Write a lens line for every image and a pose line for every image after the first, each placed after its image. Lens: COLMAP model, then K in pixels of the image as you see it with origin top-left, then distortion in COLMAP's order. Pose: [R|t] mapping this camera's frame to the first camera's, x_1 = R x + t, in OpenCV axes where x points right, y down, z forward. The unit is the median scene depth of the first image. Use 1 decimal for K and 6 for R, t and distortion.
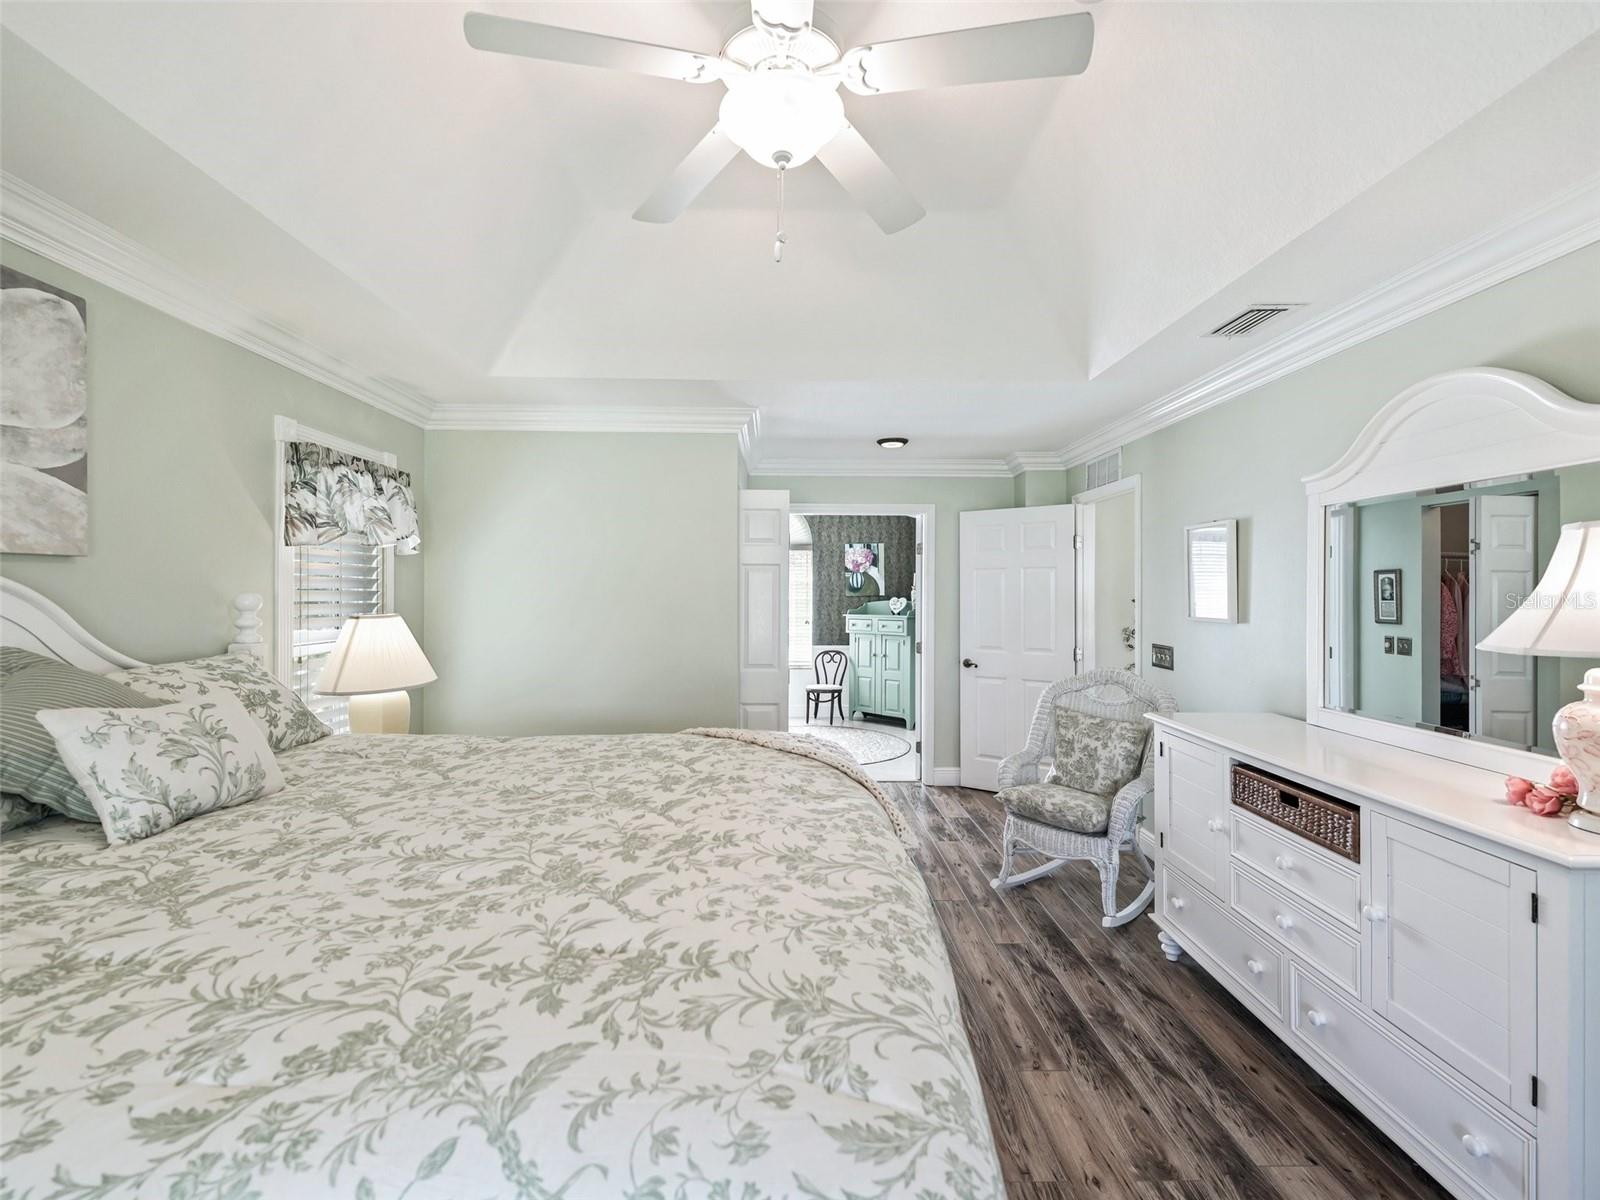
lens RADIAL K [[721.0, 0, 800.0], [0, 721.0, 600.0], [0, 0, 1]] dist [0.001751, -0.000123]
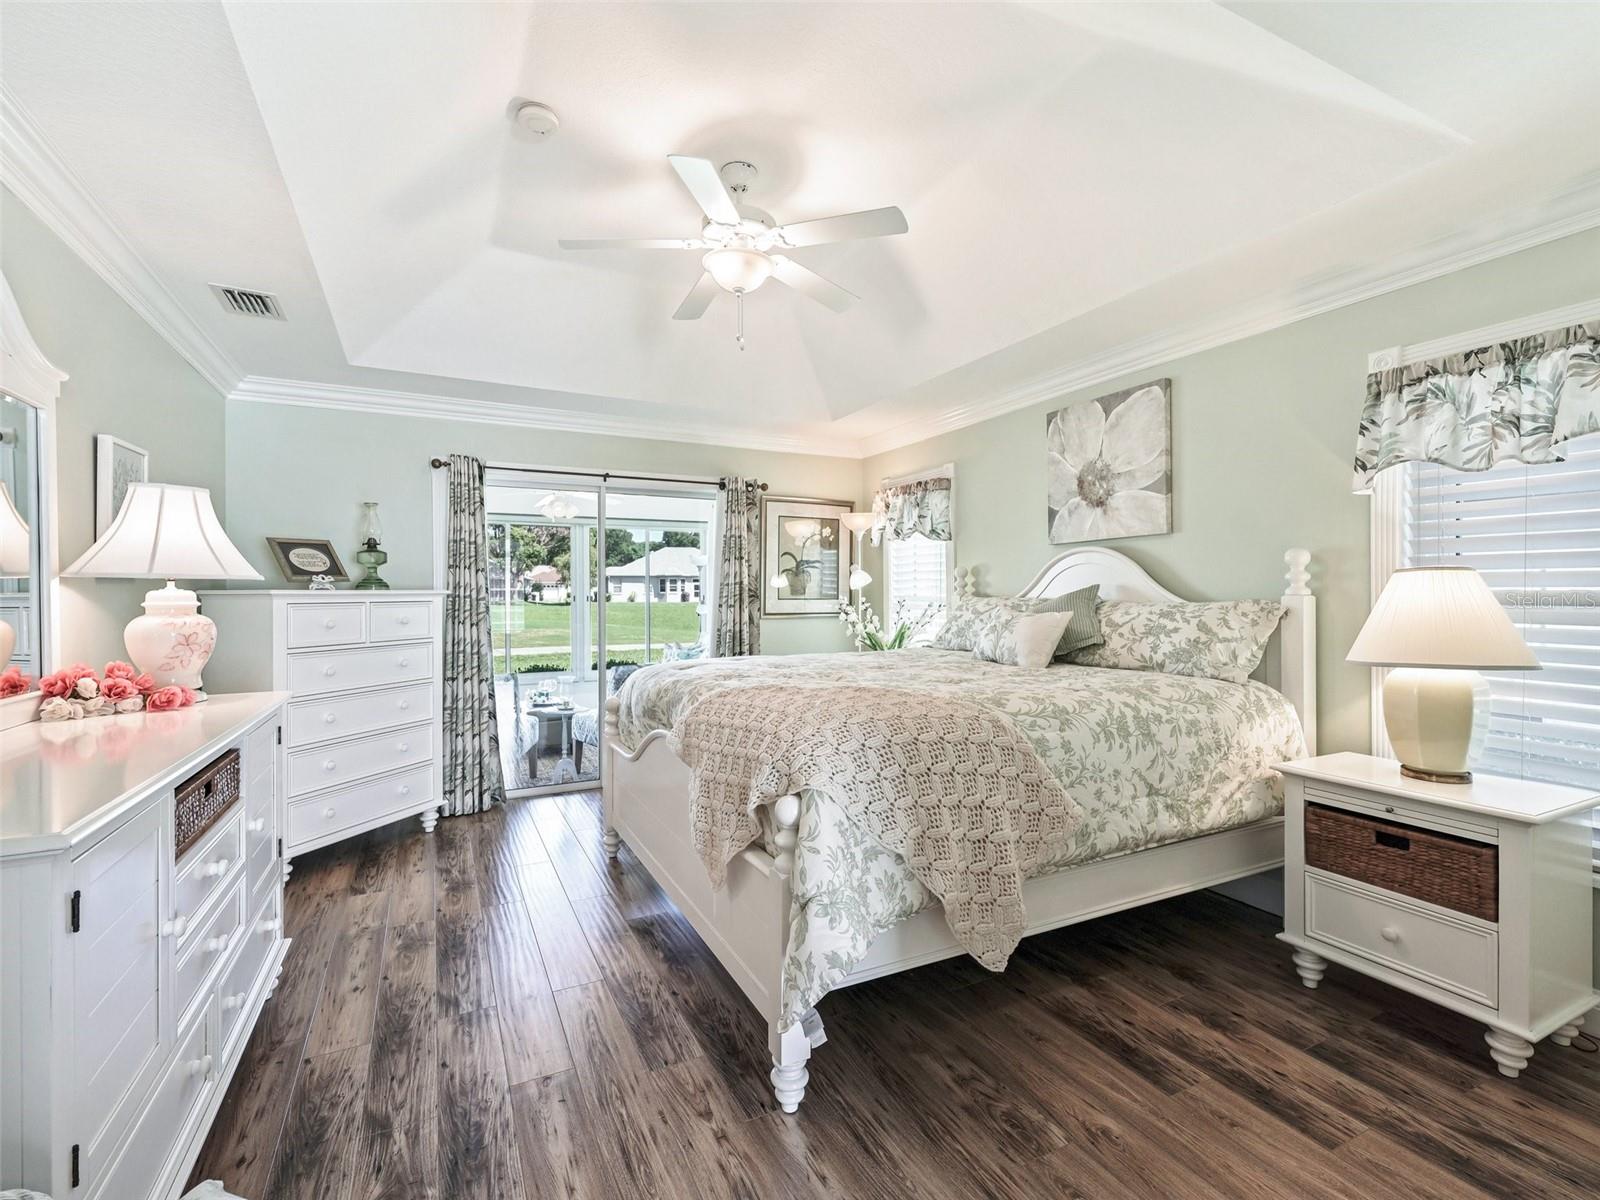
lens RADIAL K [[721.0, 0, 800.0], [0, 721.0, 600.0], [0, 0, 1]] dist [0.001751, -0.000123]
pose [[-0.900679, 0.006709, -0.434432, 0.475711], [-0.000149, 0.999876, 0.015749, 0.065066], [0.434484, 0.014249, -0.900567, 2.121960]]
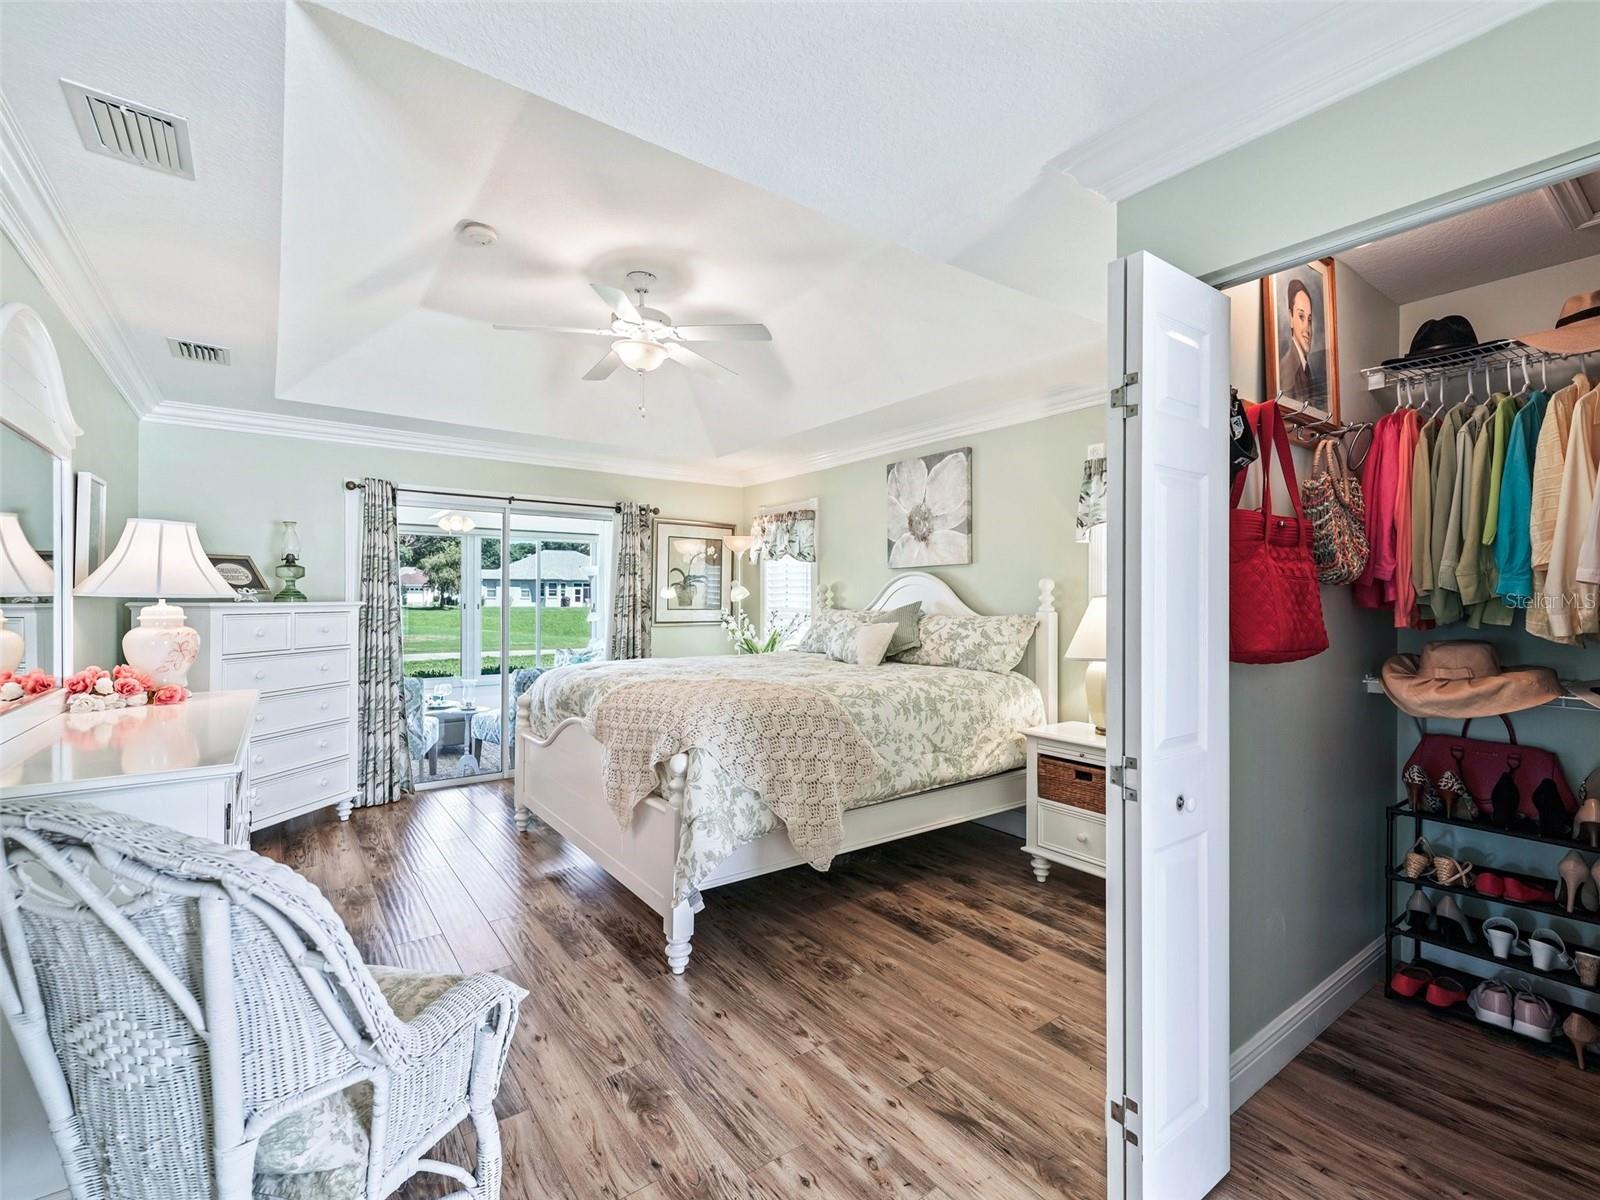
lens RADIAL K [[714.0, 0, 814.3], [0, 714.0, 596.9], [0, 0, 1]] dist [0.011853, -0.000265]
pose [[-0.809633, -0.005247, -0.586913, 0.656010], [-0.008456, 0.999961, 0.002726, 0.037882], [0.586875, 0.007169, -0.809646, 2.483534]]
